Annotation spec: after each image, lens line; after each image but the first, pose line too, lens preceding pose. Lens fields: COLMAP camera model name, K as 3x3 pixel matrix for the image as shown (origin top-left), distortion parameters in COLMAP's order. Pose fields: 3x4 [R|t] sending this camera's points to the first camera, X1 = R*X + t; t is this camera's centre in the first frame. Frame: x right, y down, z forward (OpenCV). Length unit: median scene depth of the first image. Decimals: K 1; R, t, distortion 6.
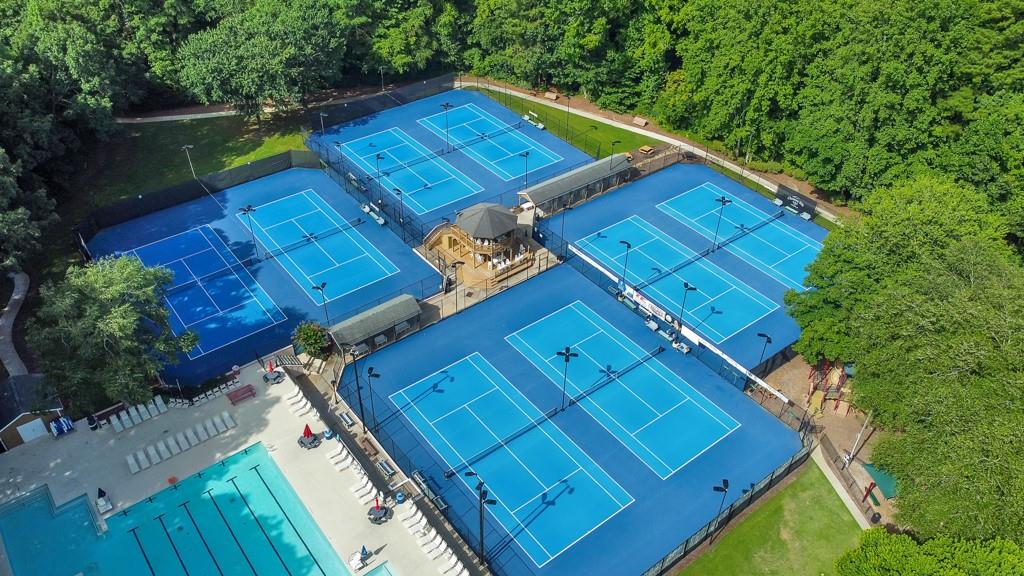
lens RADIAL K [[776.4, 0, 508.7], [0, 776.4, 288.3], [0, 0, 1]] dist [0.000059, -0.005829]
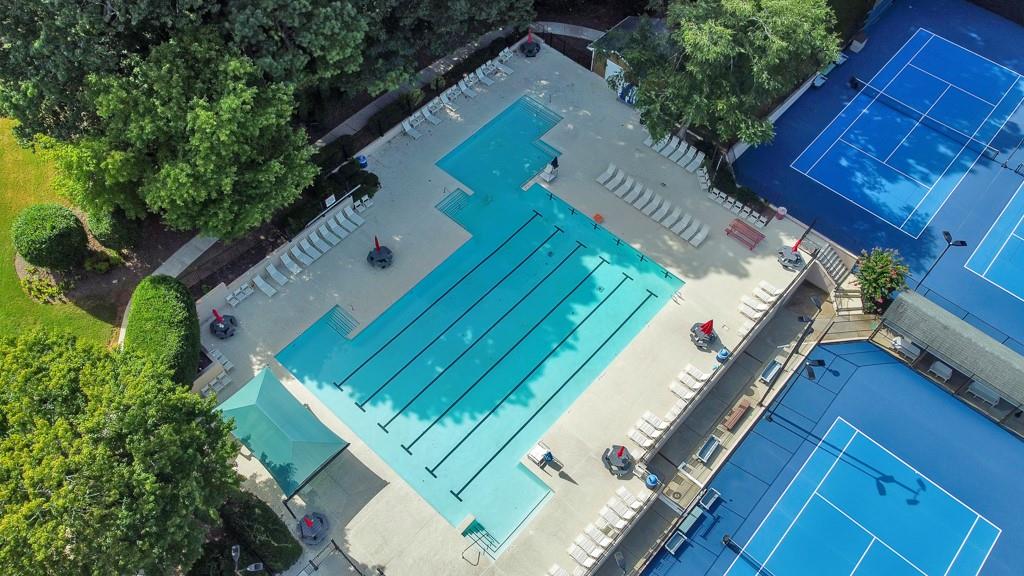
lens RADIAL K [[776.4, 0, 508.7], [0, 776.4, 288.3], [0, 0, 1]] dist [0.000059, -0.005829]
pose [[0.173306, 0.815703, -0.551901, 0.064907], [-0.618728, 0.526165, 0.583375, -0.118301], [0.766251, 0.240374, 0.595885, 0.352490]]
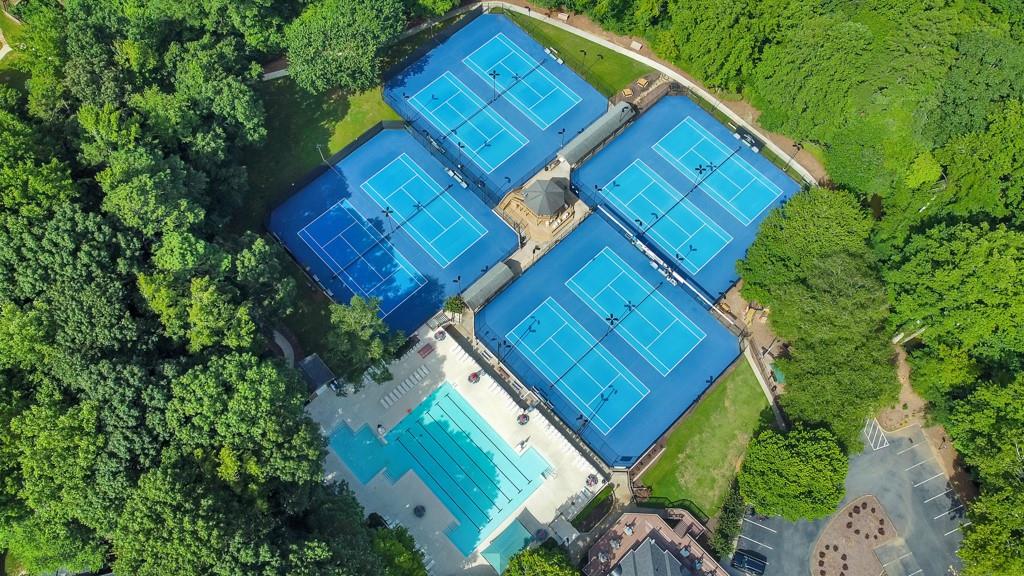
lens RADIAL K [[776.4, 0, 508.7], [0, 776.4, 288.3], [0, 0, 1]] dist [0.000059, -0.005829]
pose [[0.994821, -0.093041, 0.040915, -0.195762], [0.064296, 0.887840, 0.455638, -0.695037], [-0.078719, -0.450647, 0.889225, -0.453580]]
